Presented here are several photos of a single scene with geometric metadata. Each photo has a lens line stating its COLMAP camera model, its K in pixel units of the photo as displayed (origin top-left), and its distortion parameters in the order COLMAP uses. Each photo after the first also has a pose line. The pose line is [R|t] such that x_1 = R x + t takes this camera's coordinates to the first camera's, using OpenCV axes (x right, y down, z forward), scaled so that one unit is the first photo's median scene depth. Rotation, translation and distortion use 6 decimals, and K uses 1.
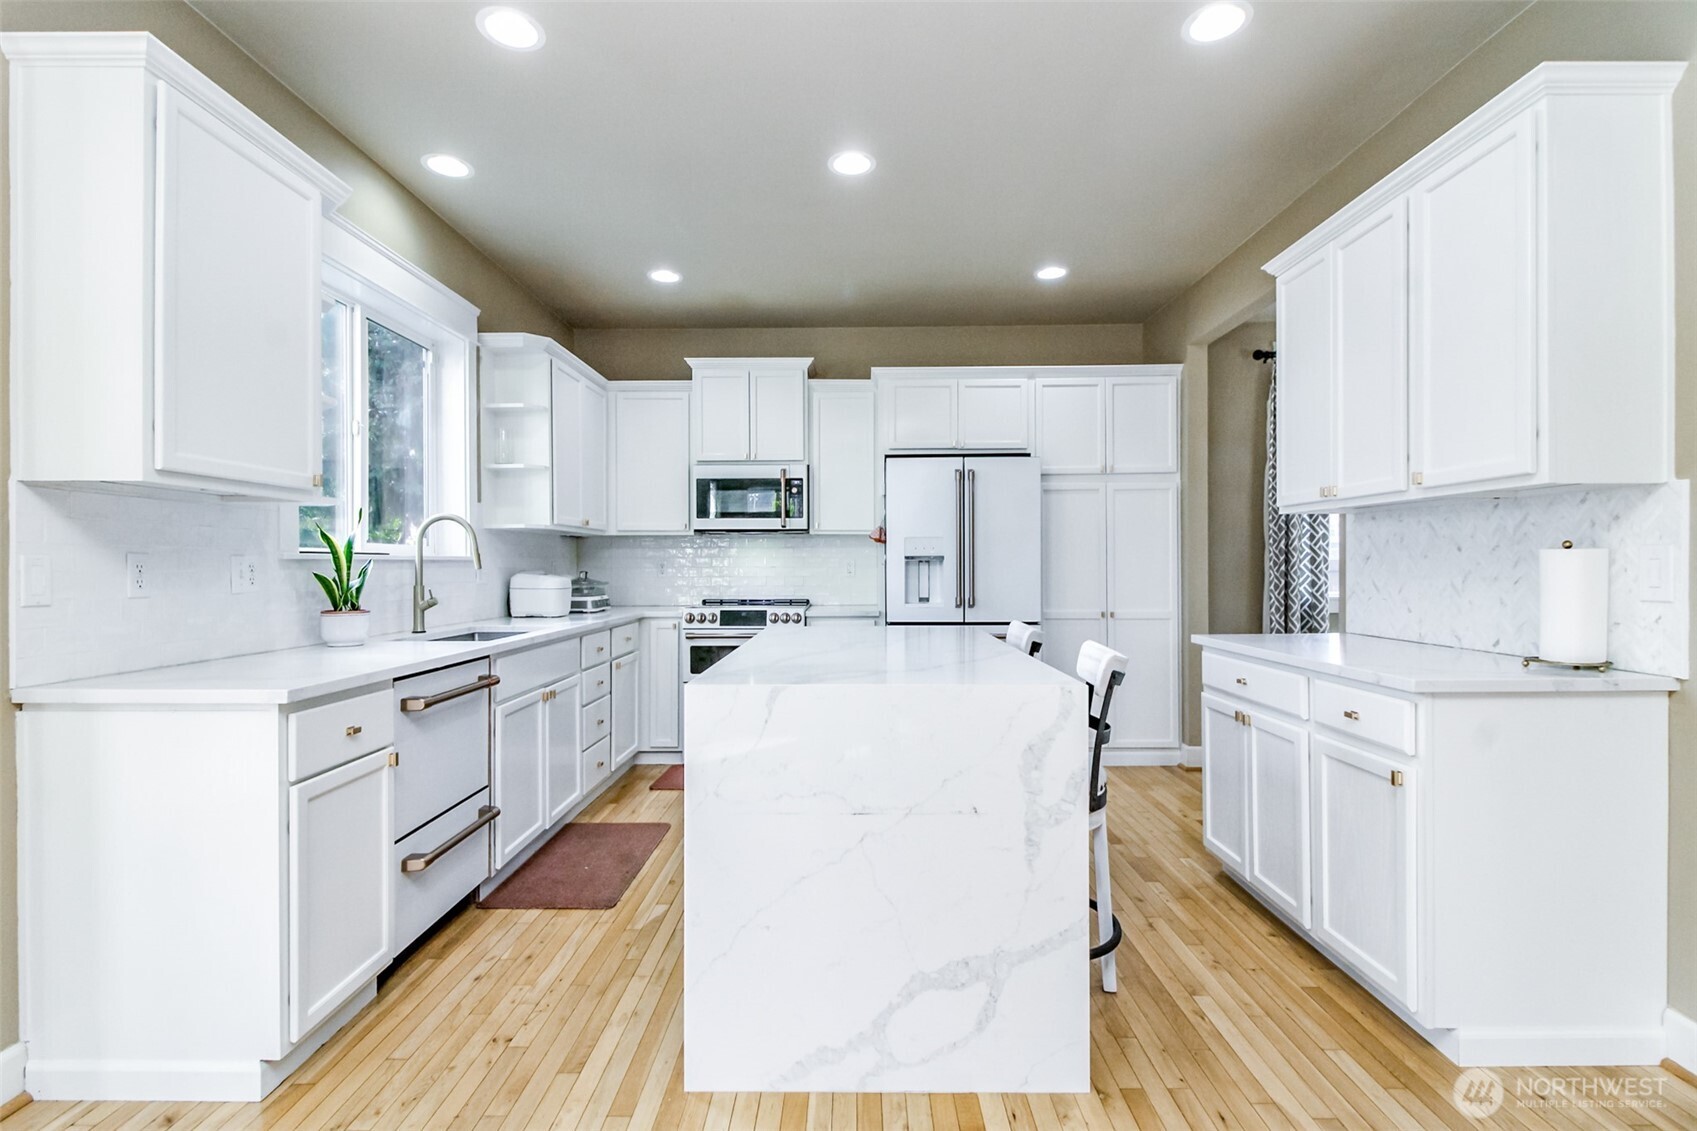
lens RADIAL K [[779.3, 0, 848.5], [0, 779.3, 565.5], [0, 0, 1]] dist [0.026938, -0.014904]
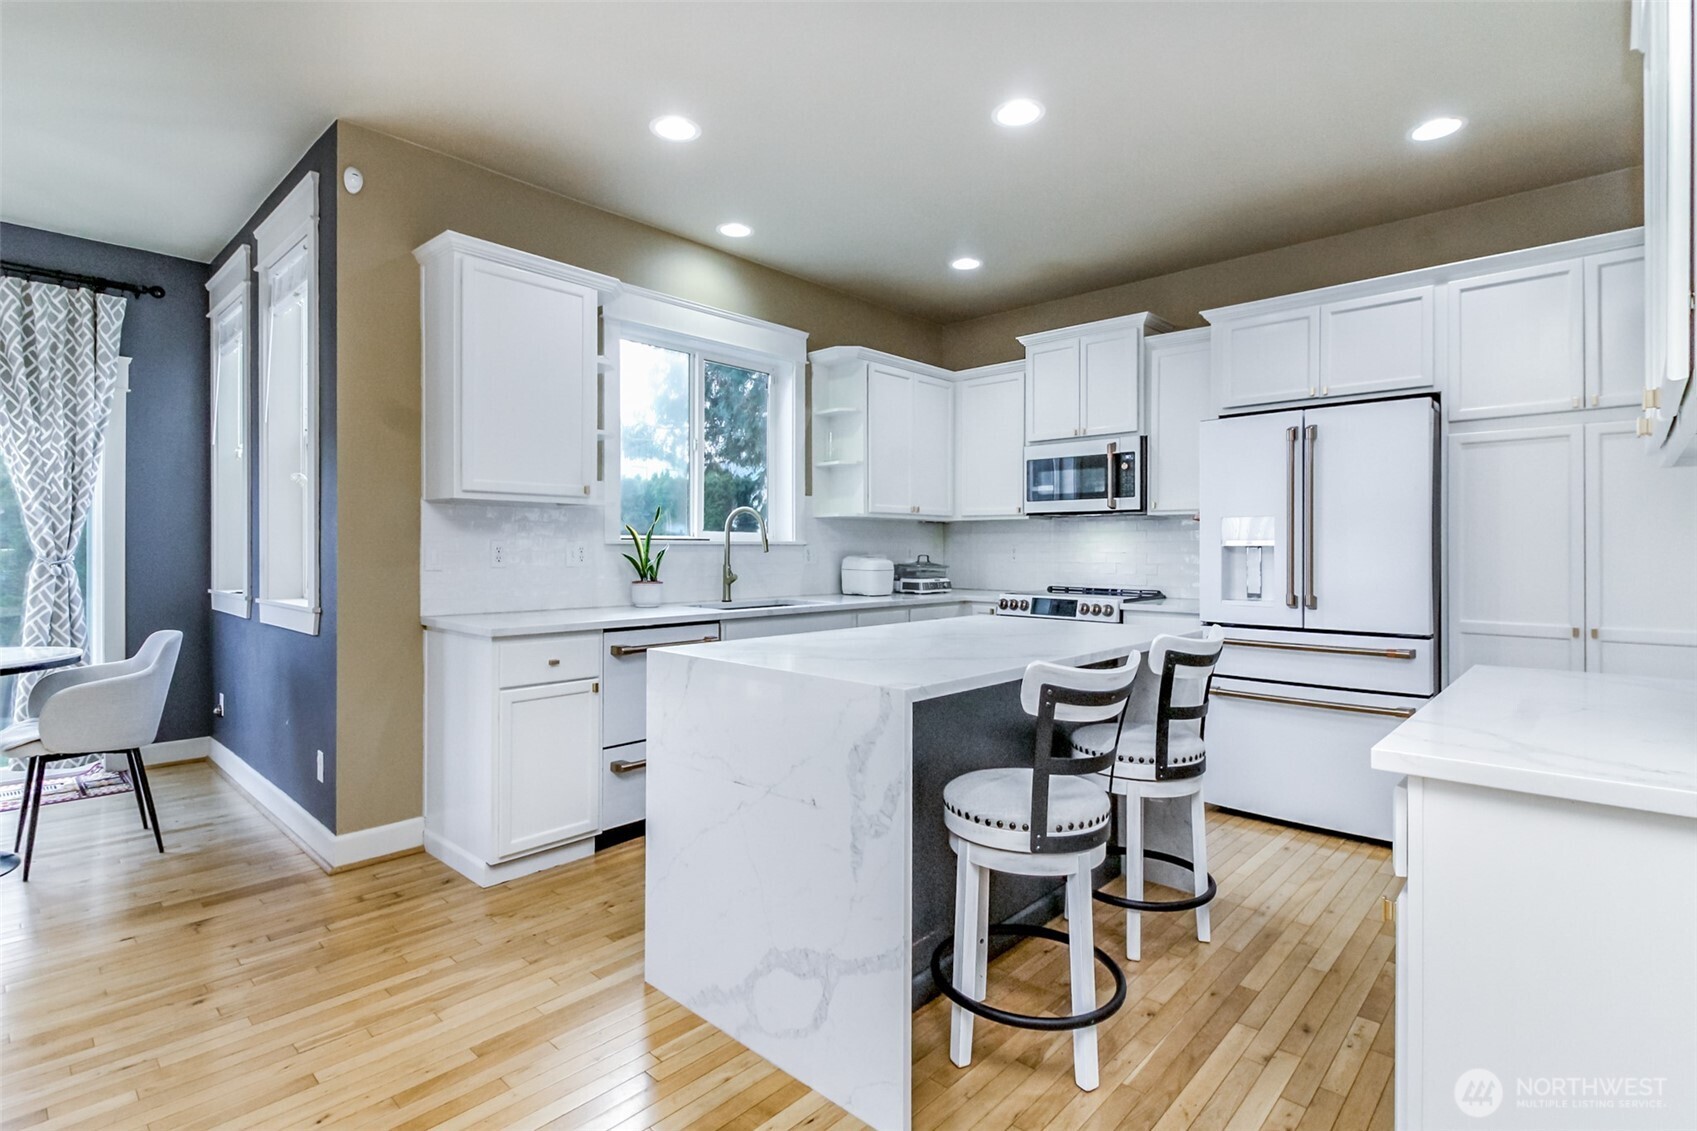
lens RADIAL K [[816.7, 0, 832.4], [0, 816.7, 549.9], [0, 0, 1]] dist [0.024750, -0.018379]
pose [[0.734742, 0.006711, -0.678313, 0.358382], [-0.005845, 0.999977, 0.003562, -0.003171], [0.678321, 0.001348, 0.734764, 0.106615]]
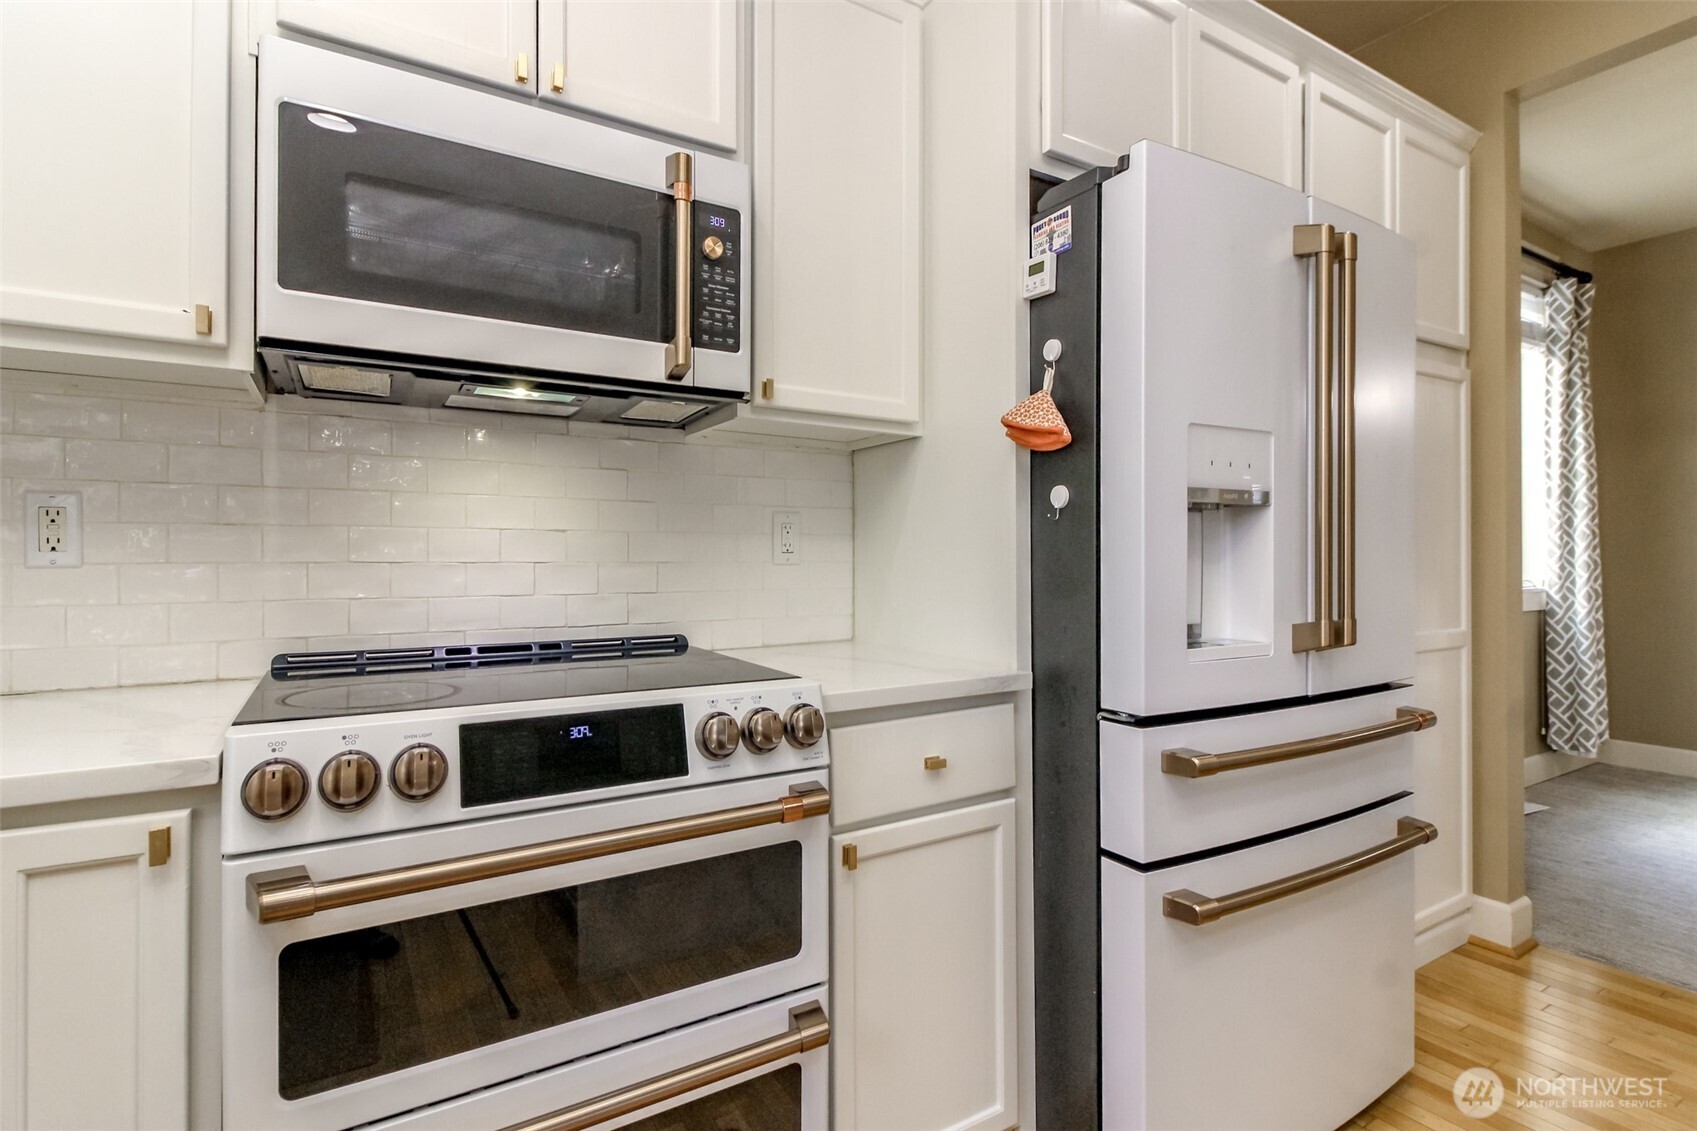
lens RADIAL K [[816.7, 0, 832.4], [0, 816.7, 549.9], [0, 0, 1]] dist [0.024750, -0.018379]
pose [[0.851268, 0.011484, 0.524605, -0.207611], [-0.009161, 0.999933, -0.007023, 0.013352], [-0.524651, 0.001172, 0.851317, 0.825123]]
